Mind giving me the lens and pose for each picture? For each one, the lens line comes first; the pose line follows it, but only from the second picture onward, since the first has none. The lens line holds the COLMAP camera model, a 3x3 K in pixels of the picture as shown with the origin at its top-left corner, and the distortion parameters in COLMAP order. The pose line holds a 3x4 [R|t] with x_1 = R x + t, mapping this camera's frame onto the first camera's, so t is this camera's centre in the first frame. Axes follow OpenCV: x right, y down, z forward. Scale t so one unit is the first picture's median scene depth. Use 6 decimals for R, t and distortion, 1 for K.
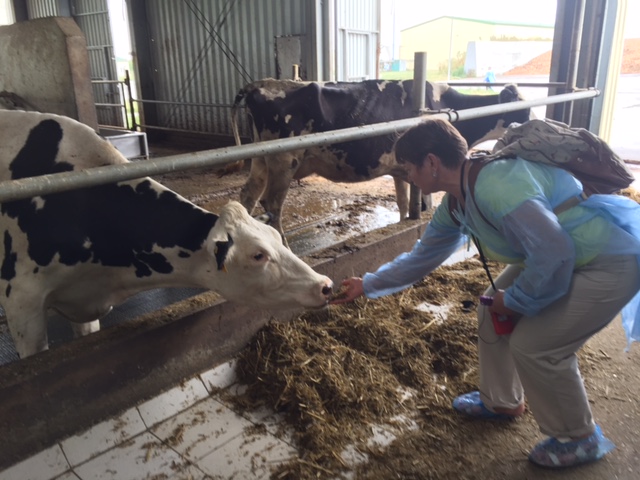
lens RADIAL K [[544.3, 0, 320.0], [0, 544.3, 240.0], [0, 0, 1]] dist [0.061805, -0.098599]
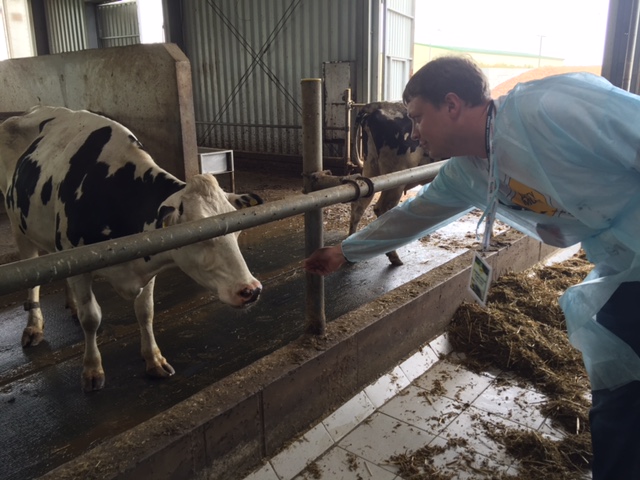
lens RADIAL K [[544.3, 0, 320.0], [0, 544.3, 240.0], [0, 0, 1]] dist [0.061805, -0.098599]
pose [[0.998550, -0.004855, 0.053613, -0.228494], [0.006952, 0.999215, -0.038992, 0.028009], [-0.053382, 0.039308, 0.997800, -0.086162]]
